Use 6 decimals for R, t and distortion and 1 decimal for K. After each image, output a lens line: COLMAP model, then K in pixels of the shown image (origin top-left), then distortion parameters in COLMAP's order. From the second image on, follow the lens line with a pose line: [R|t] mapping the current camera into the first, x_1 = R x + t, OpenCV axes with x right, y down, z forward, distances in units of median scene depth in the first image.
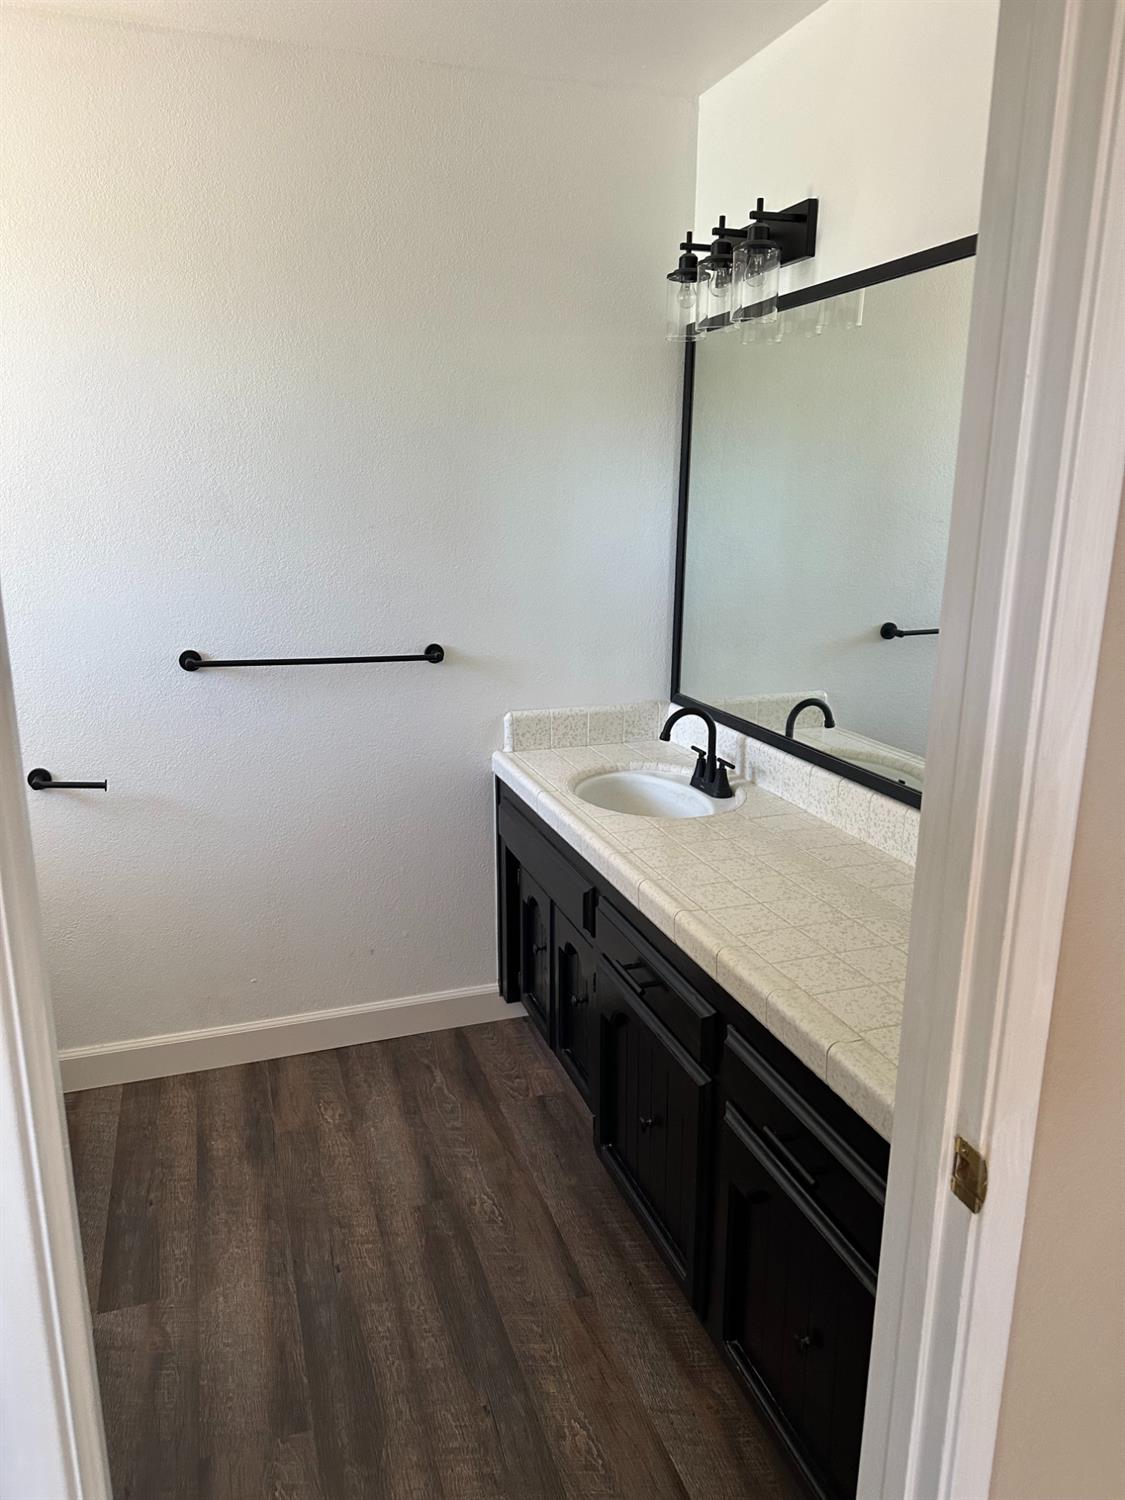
lens RADIAL K [[1040.6, 0, 562.5], [0, 1040.6, 750.0], [0, 0, 1]] dist [0.060167, -0.092920]
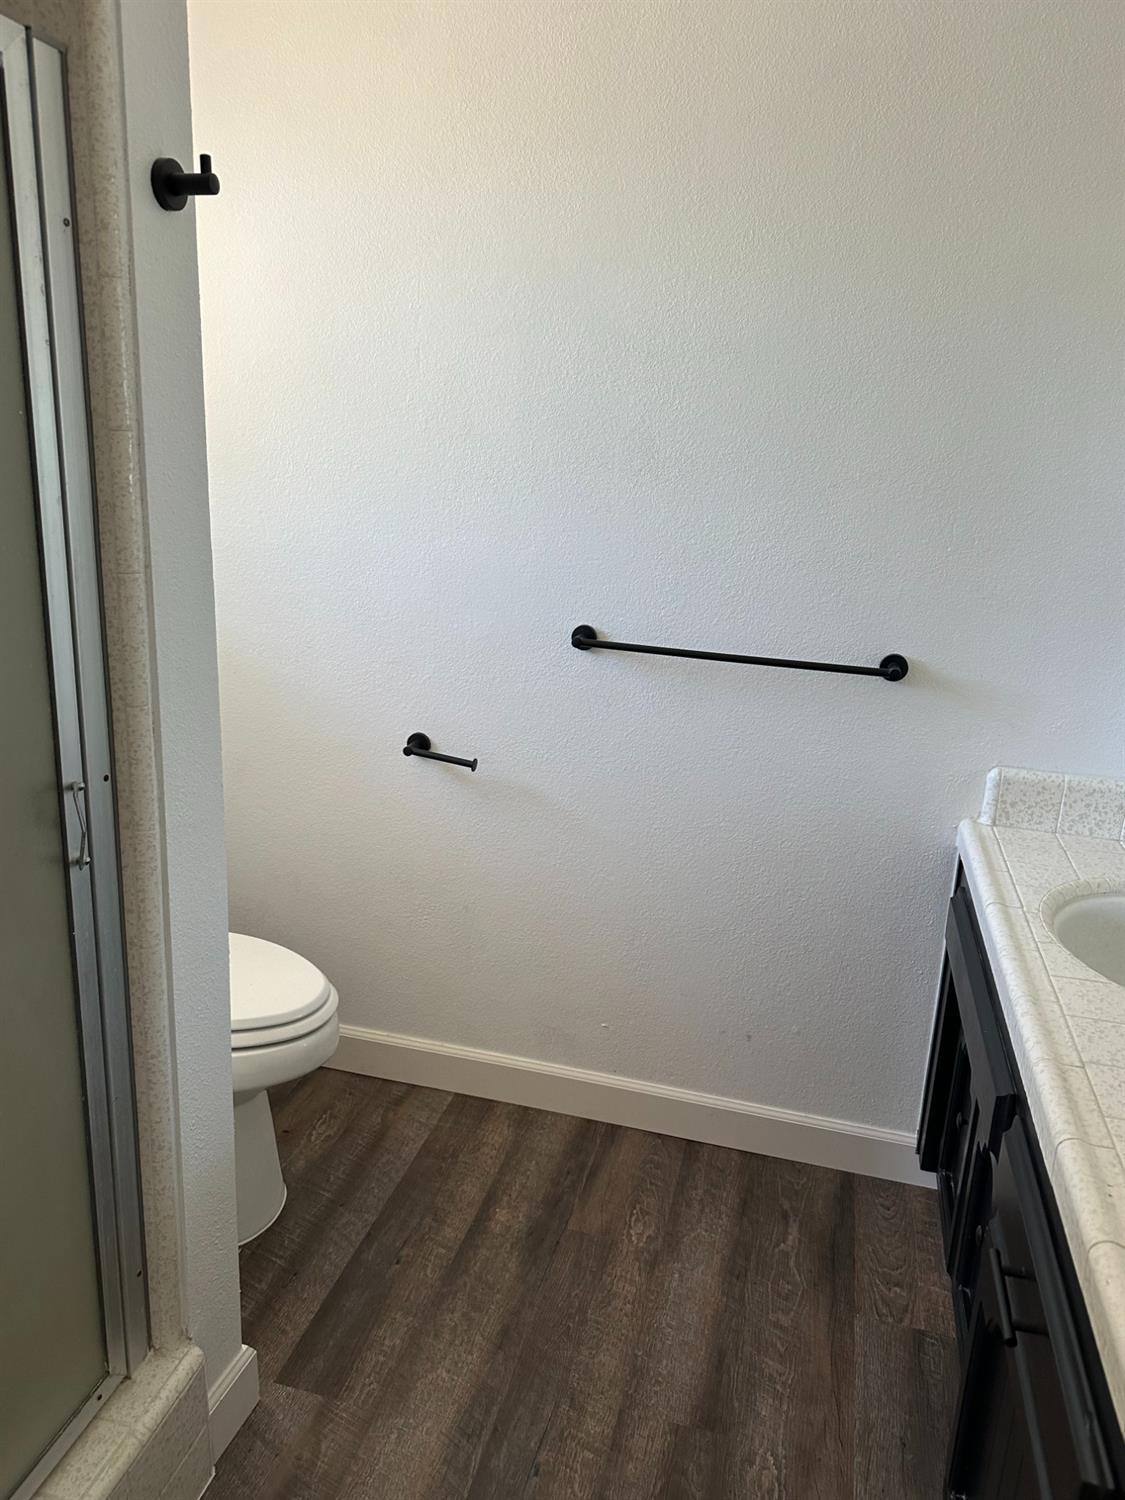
lens RADIAL K [[1054.9, 0, 562.5], [0, 1054.9, 750.0], [0, 0, 1]] dist [0.038943, -0.052581]
pose [[0.826392, 0.182124, -0.532830, 0.090992], [-0.170132, 0.982783, 0.072055, -0.055058], [0.536779, 0.031105, 0.843149, 0.291063]]
